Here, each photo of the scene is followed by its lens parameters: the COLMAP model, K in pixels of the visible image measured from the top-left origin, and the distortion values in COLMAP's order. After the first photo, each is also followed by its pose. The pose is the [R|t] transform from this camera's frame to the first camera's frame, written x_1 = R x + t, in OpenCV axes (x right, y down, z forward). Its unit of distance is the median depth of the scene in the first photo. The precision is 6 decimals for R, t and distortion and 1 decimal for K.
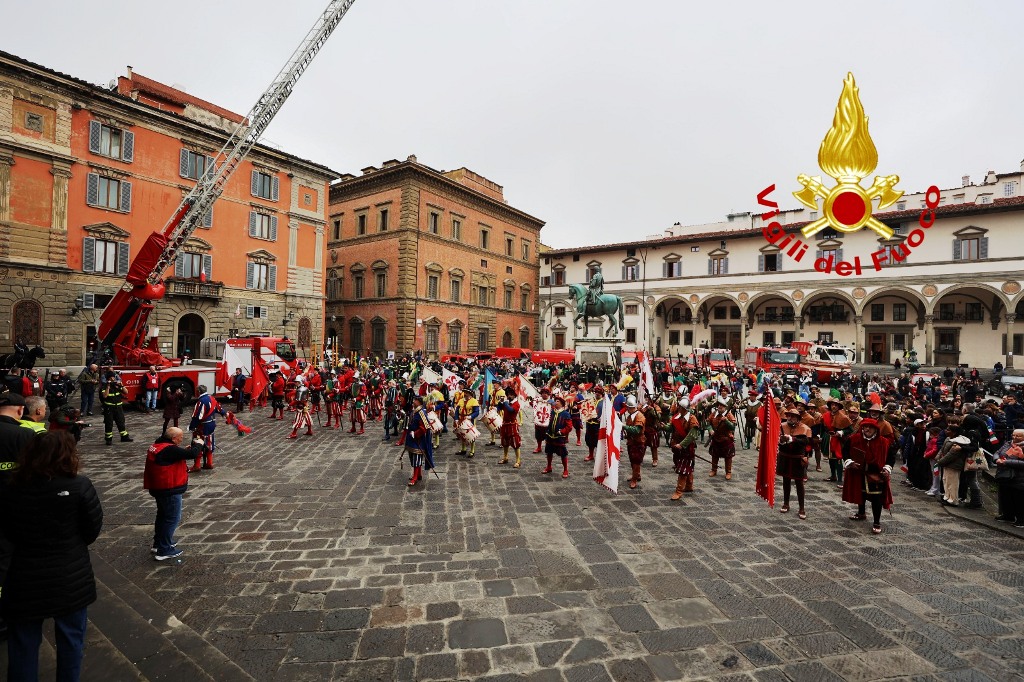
lens RADIAL K [[467.0, 0, 506.2], [0, 467.0, 334.3], [0, 0, 1]] dist [-0.014016, 0.001845]
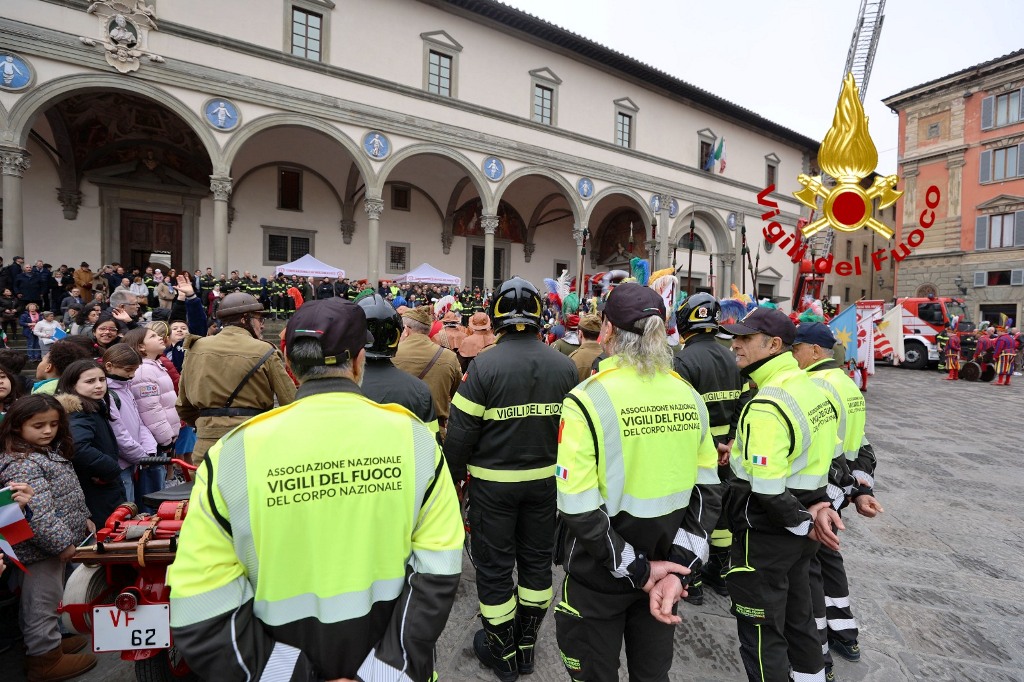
lens RADIAL K [[467.0, 0, 507.4], [0, 467.0, 336.6], [0, 0, 1]] dist [-0.014016, 0.001845]
pose [[-0.440034, 0.003603, -0.897974, 0.256034], [-0.002813, 0.999982, 0.005390, 0.028657], [0.897977, 0.004898, -0.440016, 0.286094]]
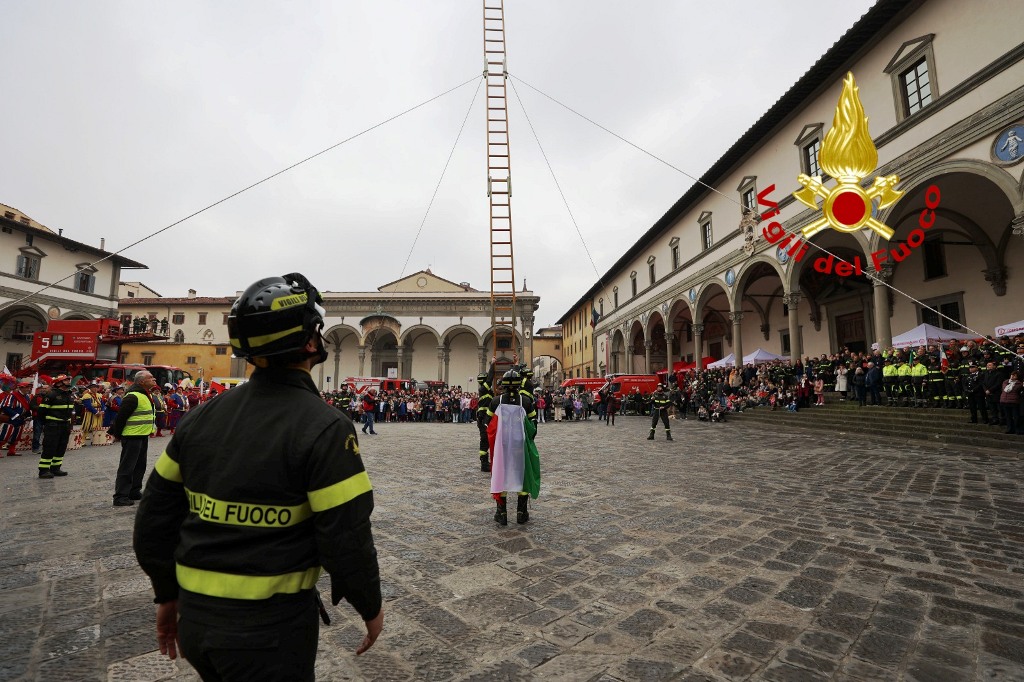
lens RADIAL K [[467.0, 0, 510.2], [0, 467.0, 338.3], [0, 0, 1]] dist [-0.014016, 0.001845]
pose [[-0.595461, 0.070289, 0.800303, -0.209686], [-0.040077, 0.992326, -0.116973, 0.033694], [-0.802384, -0.101727, -0.588075, 0.500465]]
